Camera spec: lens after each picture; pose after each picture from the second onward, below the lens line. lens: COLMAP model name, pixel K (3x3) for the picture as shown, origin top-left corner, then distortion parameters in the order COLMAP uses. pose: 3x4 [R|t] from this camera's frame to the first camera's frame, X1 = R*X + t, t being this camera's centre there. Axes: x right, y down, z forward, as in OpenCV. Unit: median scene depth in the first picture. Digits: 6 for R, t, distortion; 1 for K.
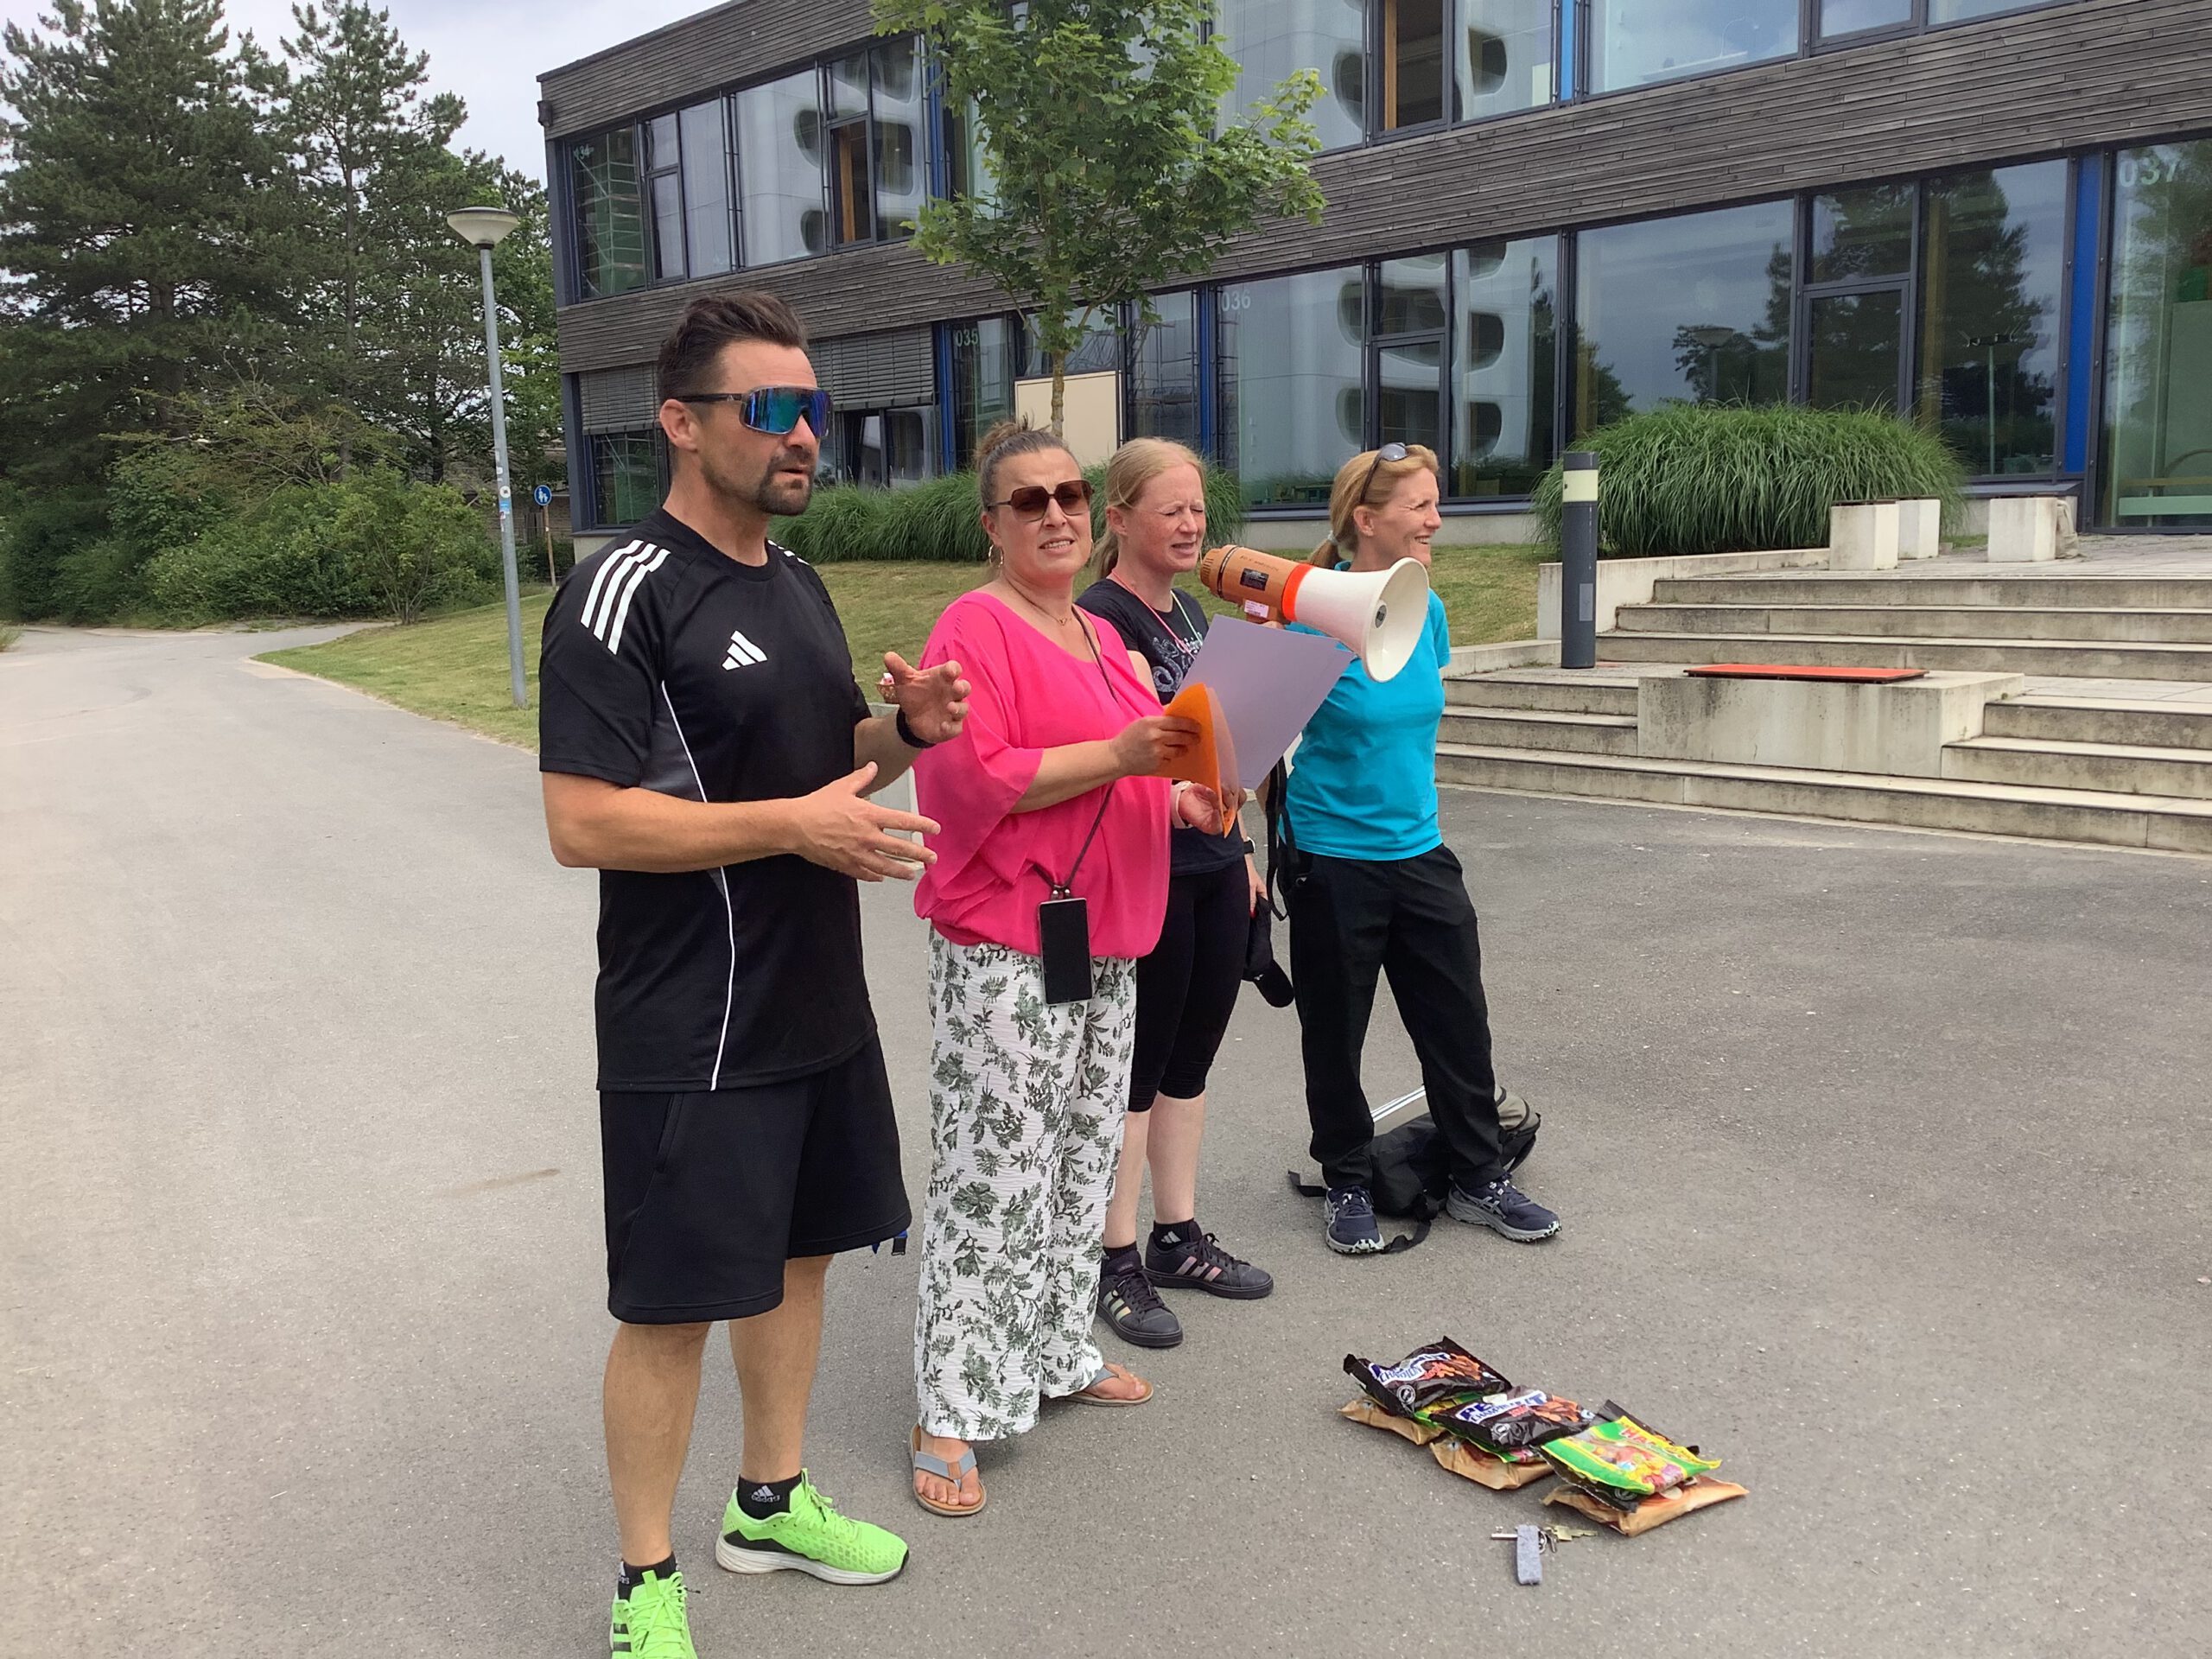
lens RADIAL K [[1962.5, 0, 1111.4], [0, 1962.5, 834.2], [0, 0, 1]] dist [0.069799, -0.120980]
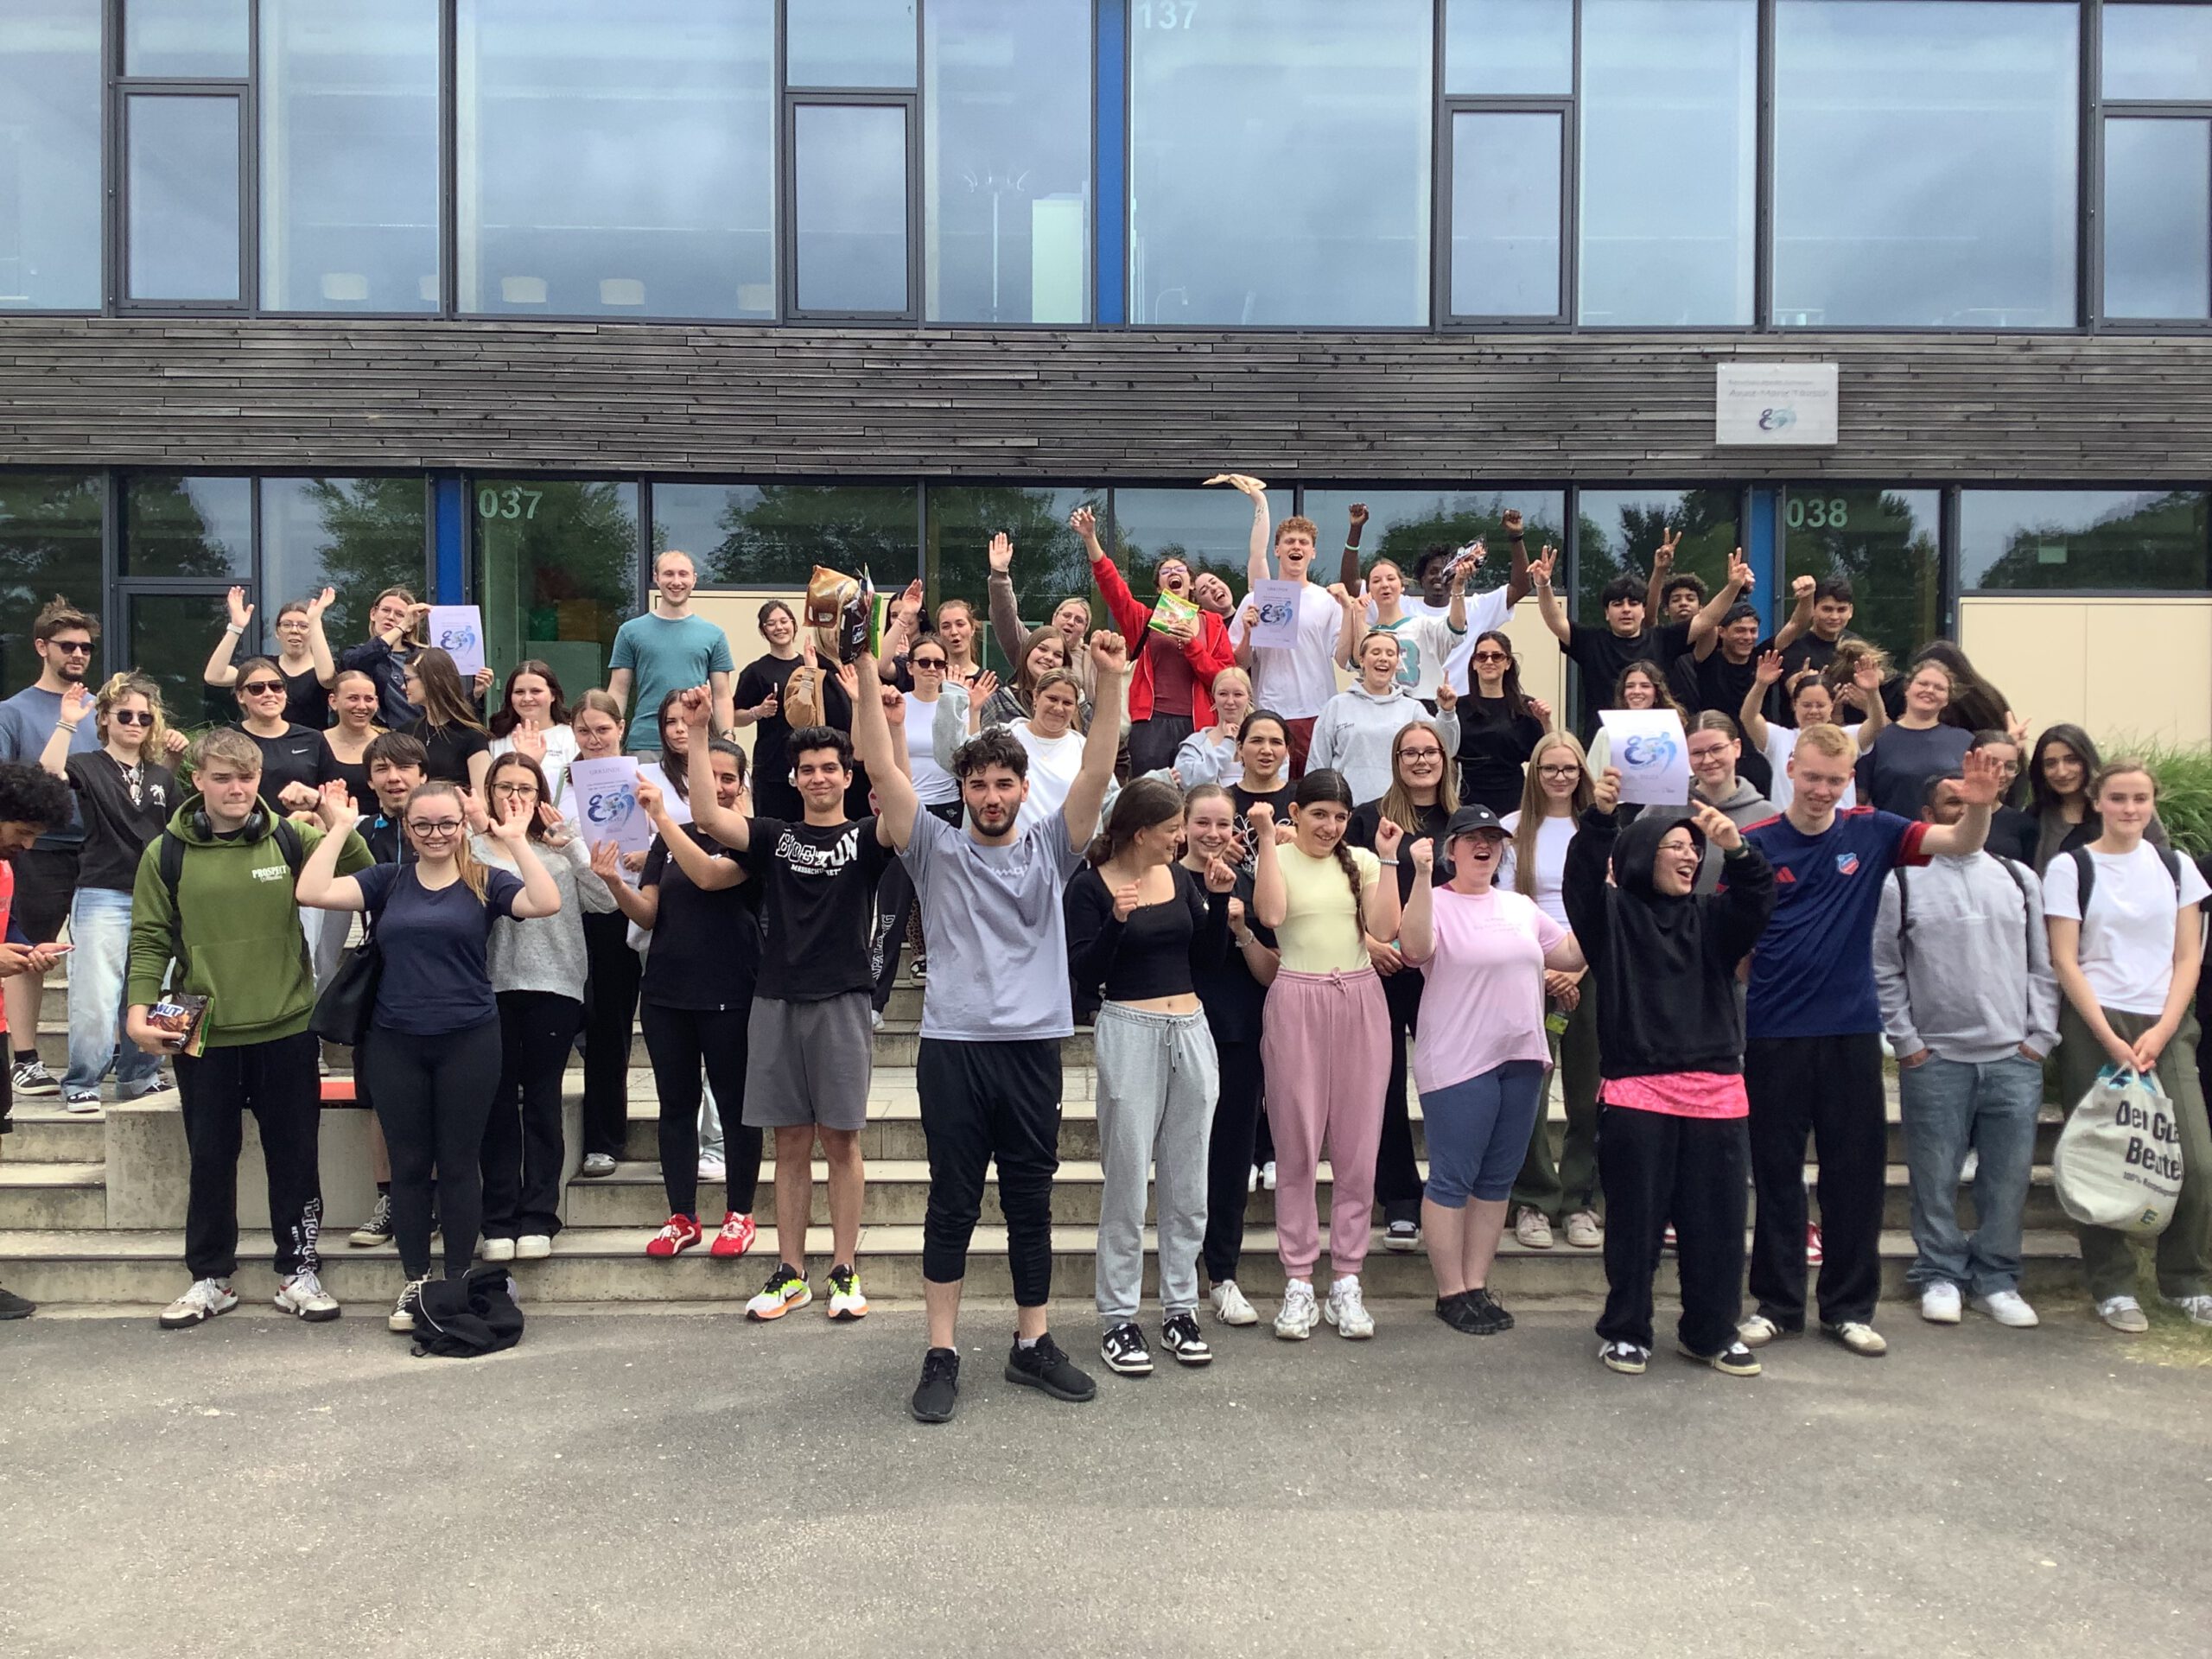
lens RADIAL K [[2019.2, 0, 1104.2], [0, 2019.2, 830.2], [0, 0, 1]] dist [-0.006297, 0.000000]
pose [[0.651238, 0.023225, 0.758518, -0.031322], [0.094068, 0.989352, -0.111057, -0.051072], [-0.753021, 0.143676, 0.642119, 0.210952]]
